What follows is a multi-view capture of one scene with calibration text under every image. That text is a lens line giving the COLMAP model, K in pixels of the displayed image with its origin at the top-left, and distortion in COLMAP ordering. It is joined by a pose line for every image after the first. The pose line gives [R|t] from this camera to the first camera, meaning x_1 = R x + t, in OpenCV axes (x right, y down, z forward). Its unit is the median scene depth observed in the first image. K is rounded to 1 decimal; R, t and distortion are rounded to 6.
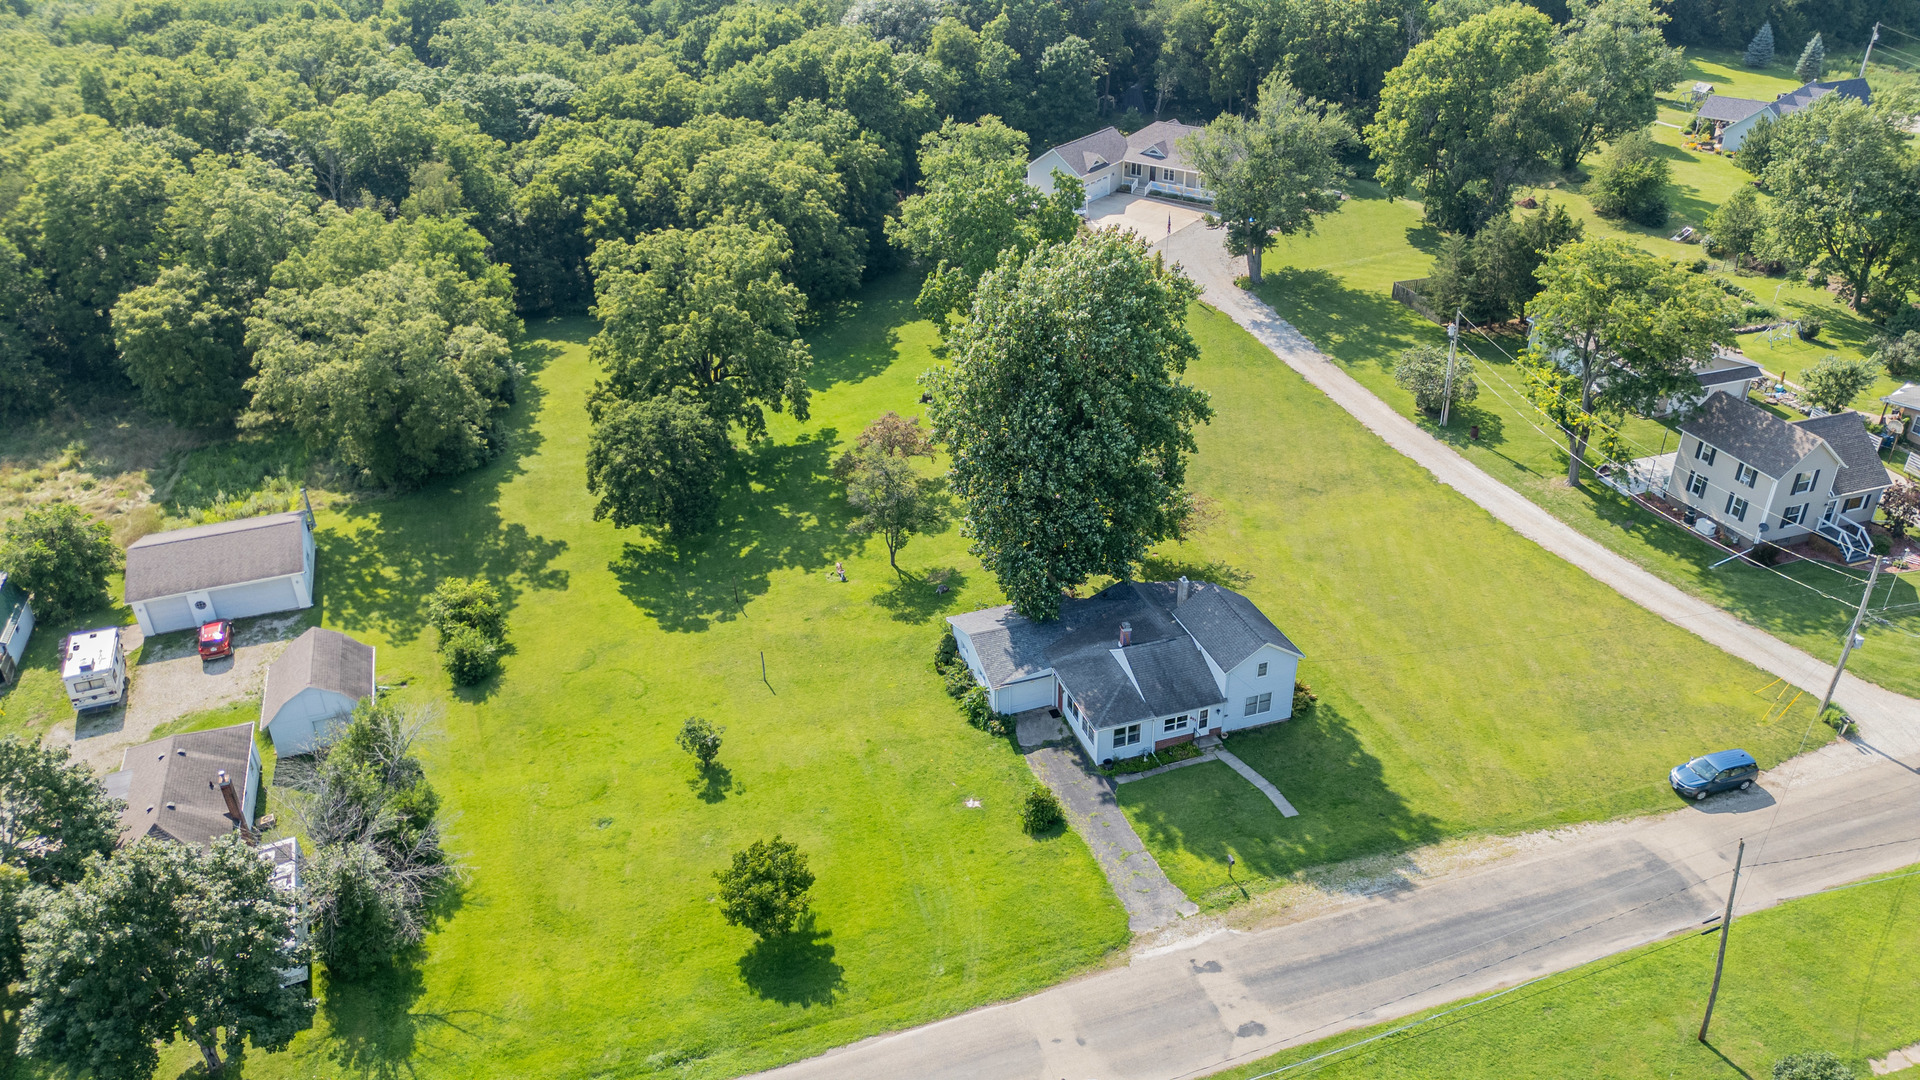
lens RADIAL K [[1352.9, 0, 960.0], [0, 1352.9, 540.0], [0, 0, 1]] dist [0.070021, -0.077177]
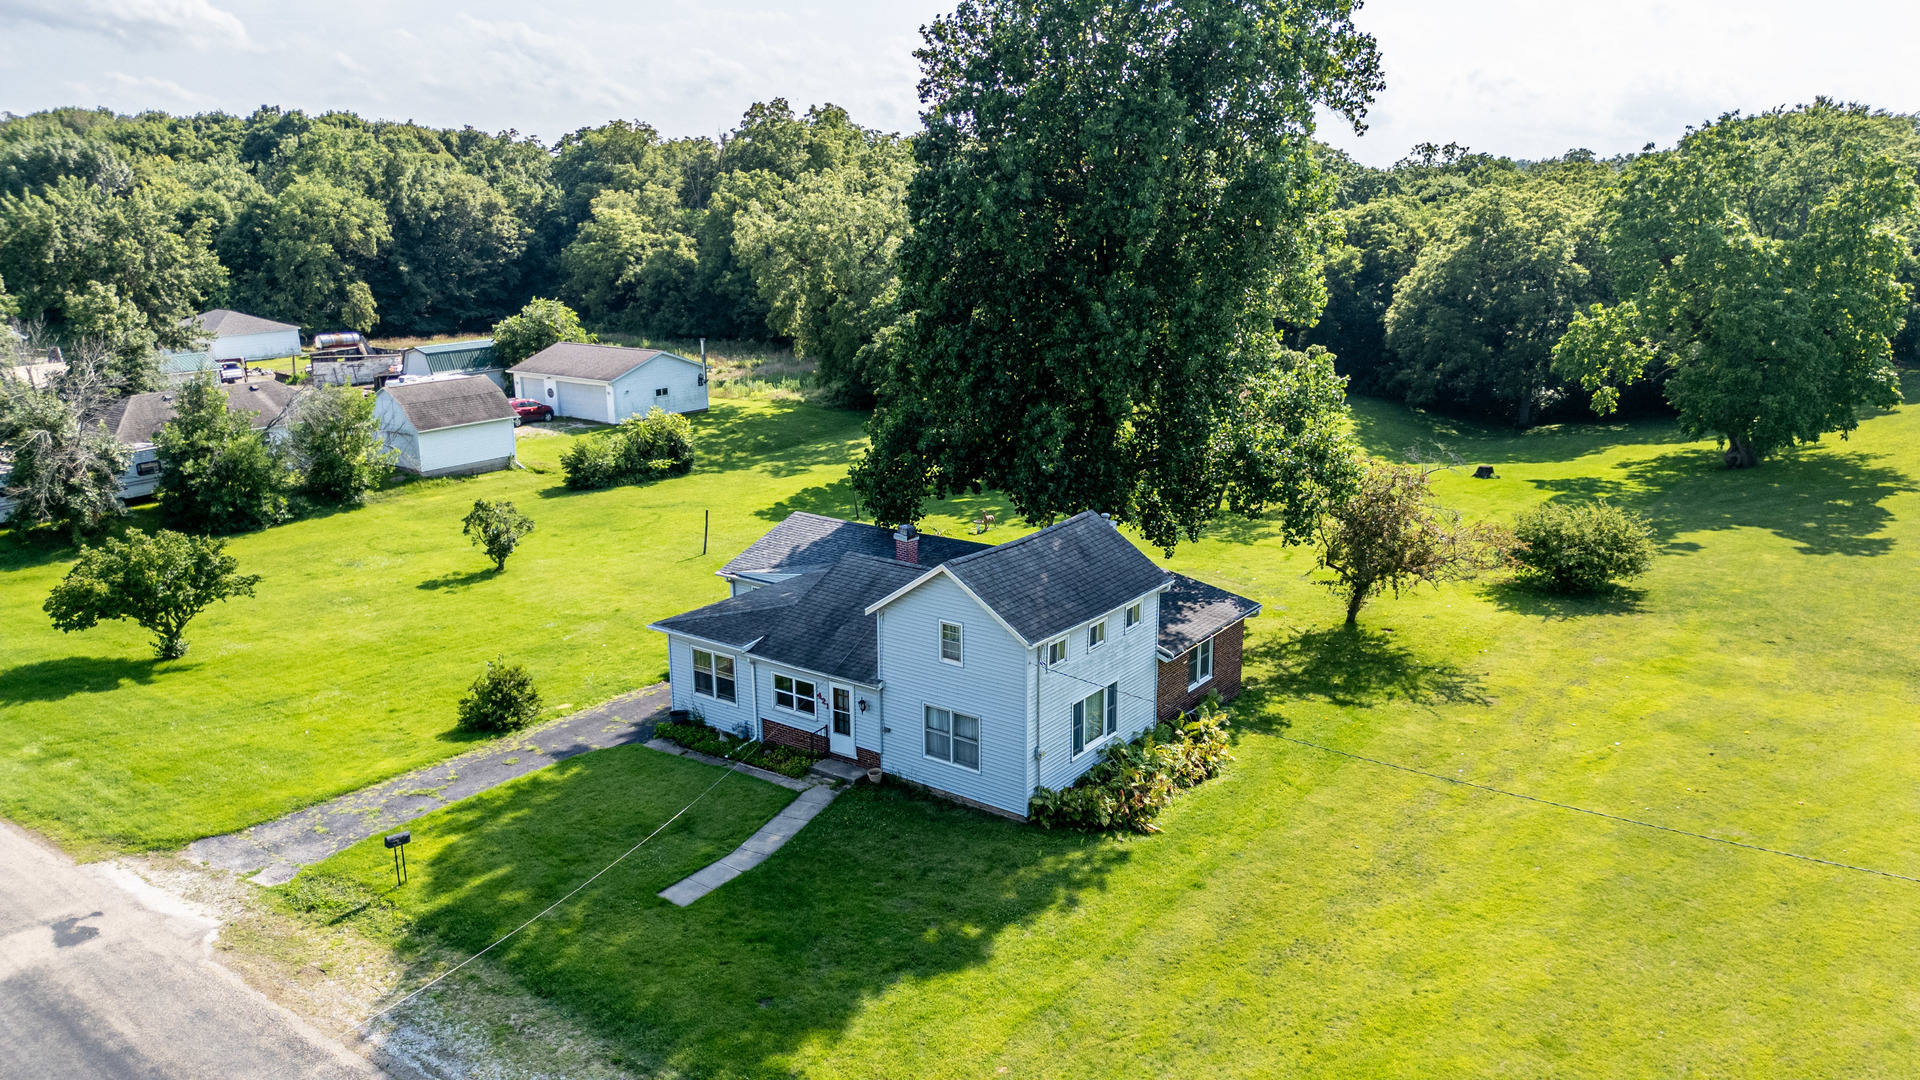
lens RADIAL K [[1352.9, 0, 960.0], [0, 1352.9, 540.0], [0, 0, 1]] dist [0.070021, -0.077177]
pose [[0.573183, 0.210873, -0.791829, 0.547322], [-0.405807, 0.912550, -0.050730, 0.086129], [0.711886, 0.350408, 0.608632, 0.728820]]
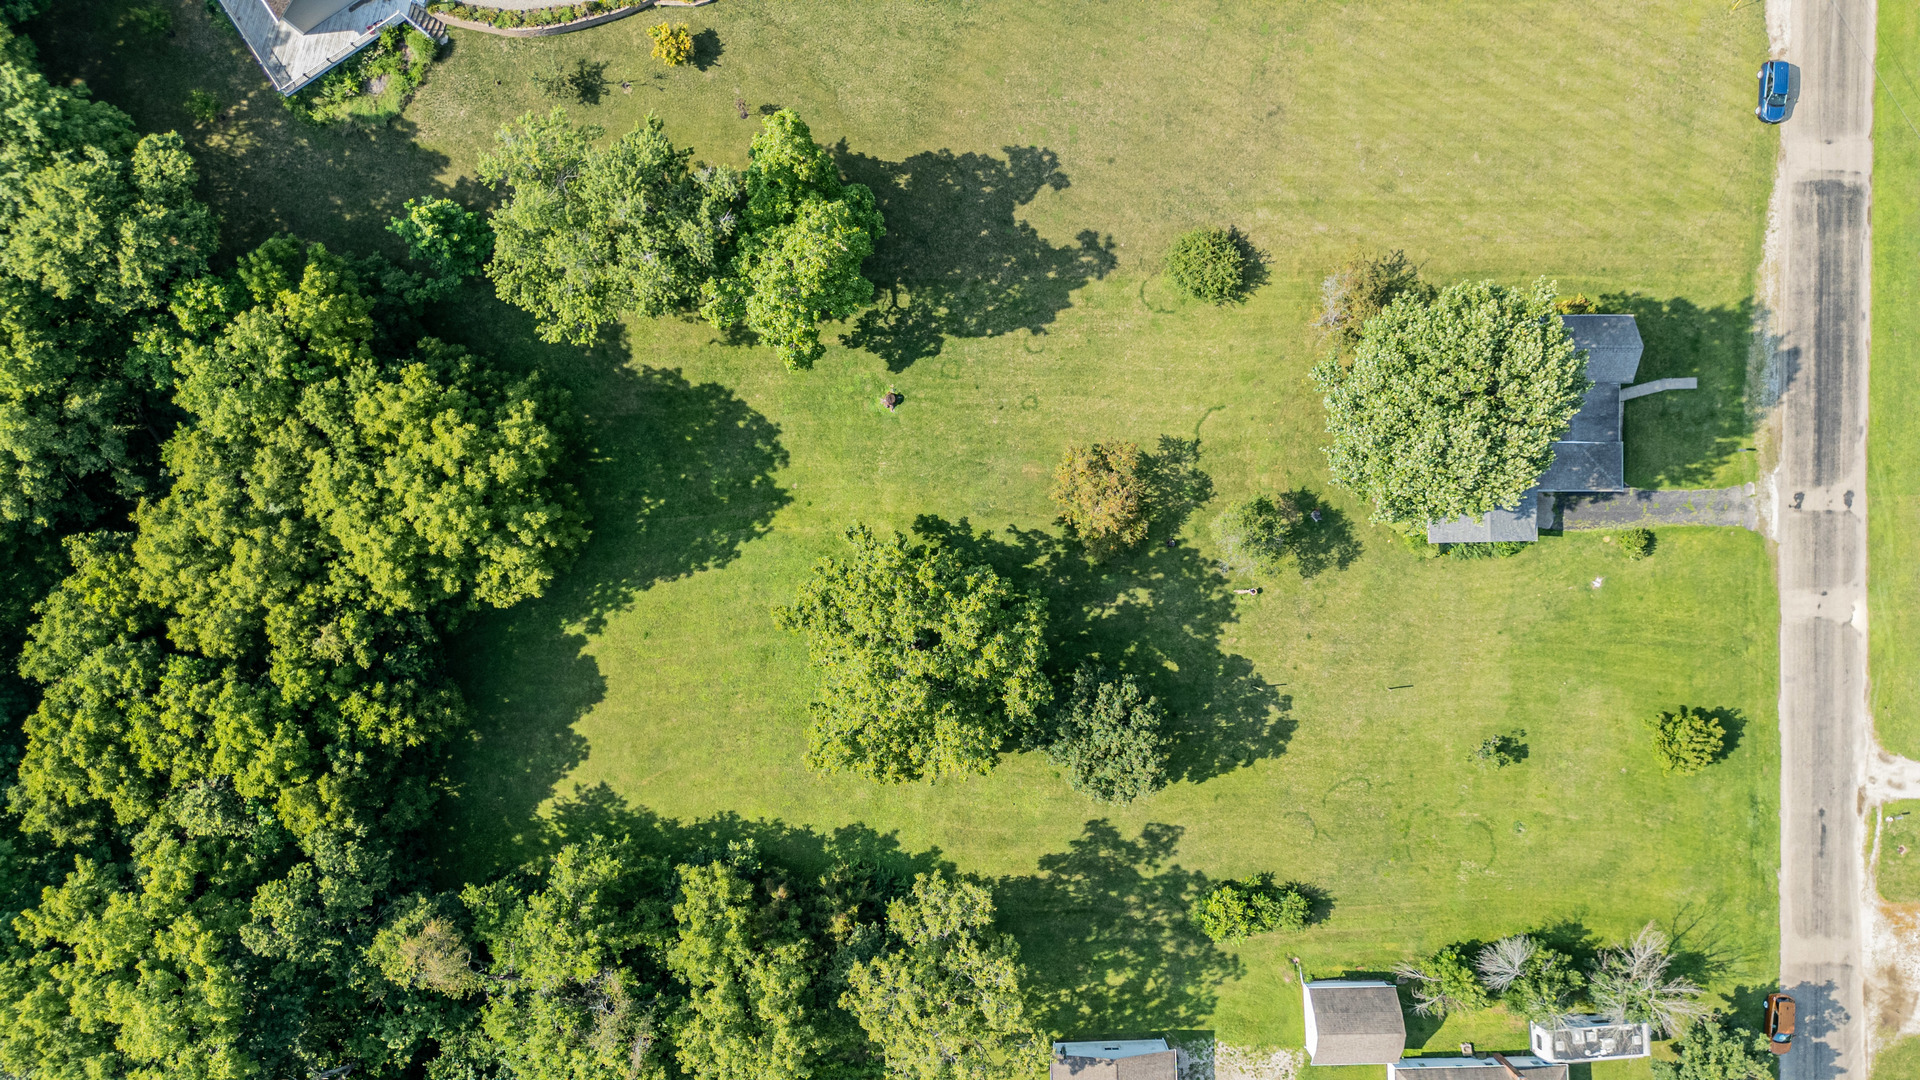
lens RADIAL K [[1352.9, 0, 960.0], [0, 1352.9, 540.0], [0, 0, 1]] dist [0.070021, -0.077177]
pose [[0.315336, -0.948972, 0.004053, -0.157658], [0.473233, 0.160951, 0.866109, -1.316958], [-0.822565, -0.271197, 0.499839, 0.811262]]
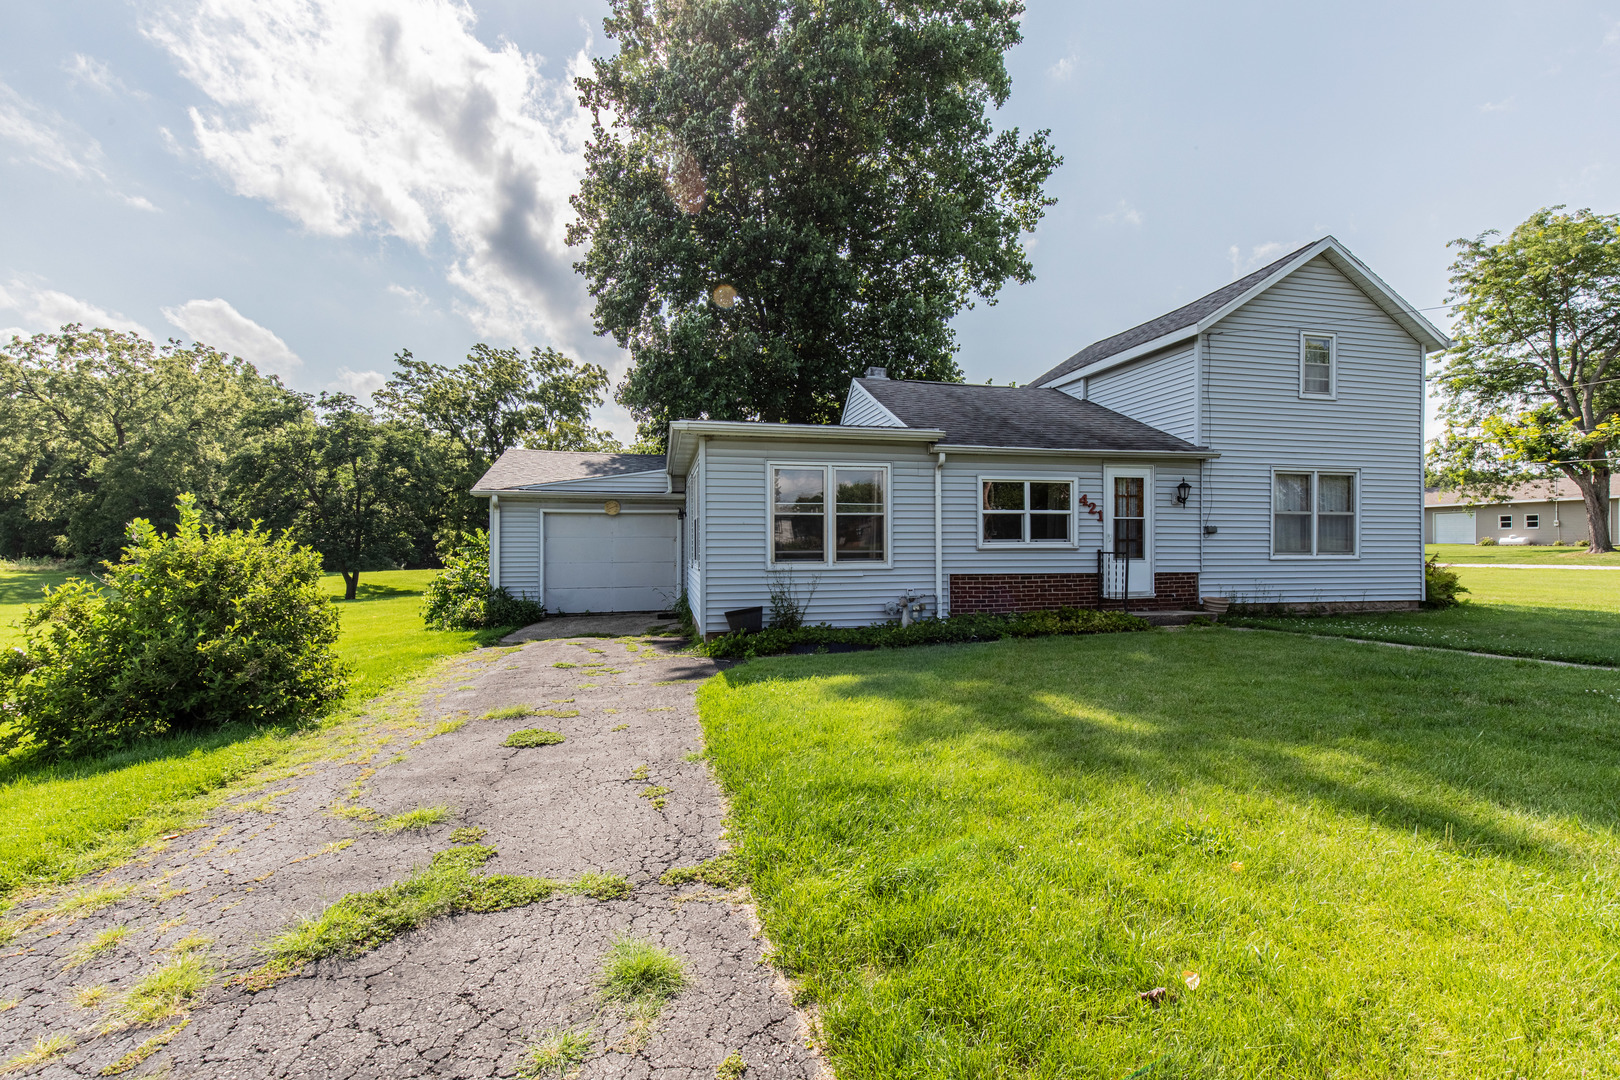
lens RADIAL K [[736.5, 0, 828.7], [0, 736.5, 538.5], [0, 0, 1]] dist [0.006388, 0.000619]
pose [[0.995850, 0.018654, -0.089079, 0.132287], [-0.060515, 0.866770, -0.495022, 0.211015], [0.067977, 0.498358, 0.864302, 0.867529]]
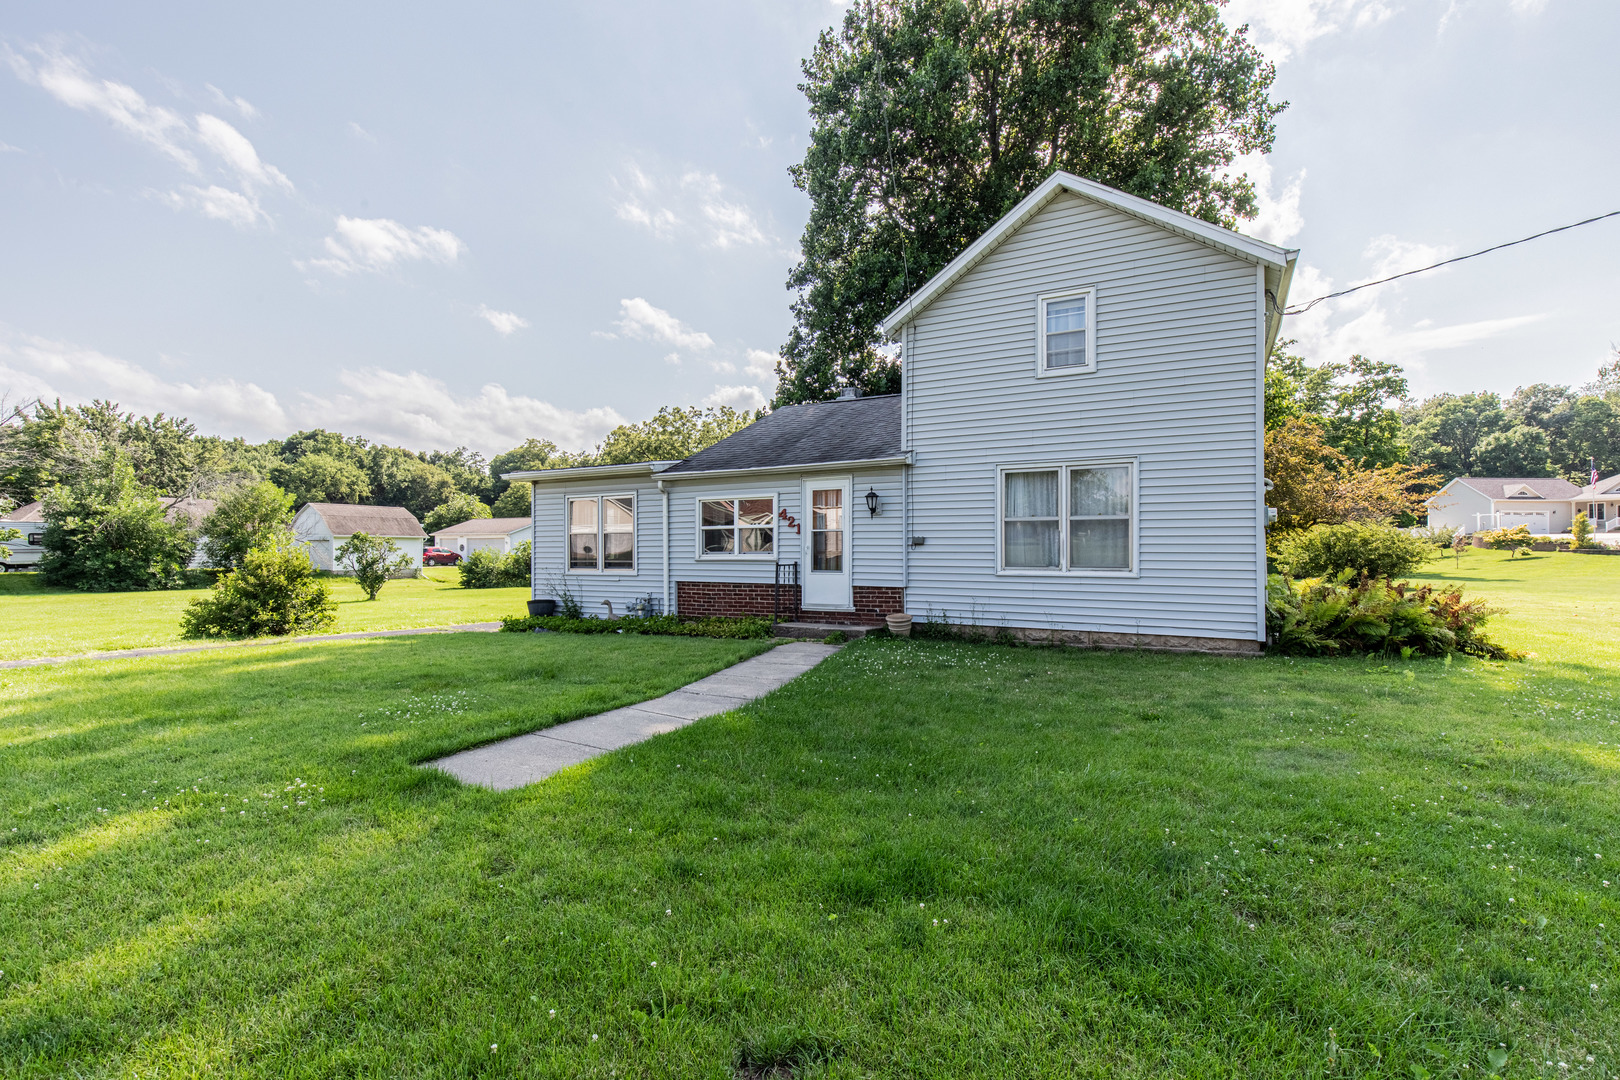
lens RADIAL K [[736.5, 0, 828.7], [0, 736.5, 538.5], [0, 0, 1]] dist [0.006388, 0.000619]
pose [[0.685673, 0.009441, -0.727848, 0.285117], [-0.367343, 0.867737, -0.334801, 0.181613], [0.628420, 0.496934, 0.598452, 0.909698]]
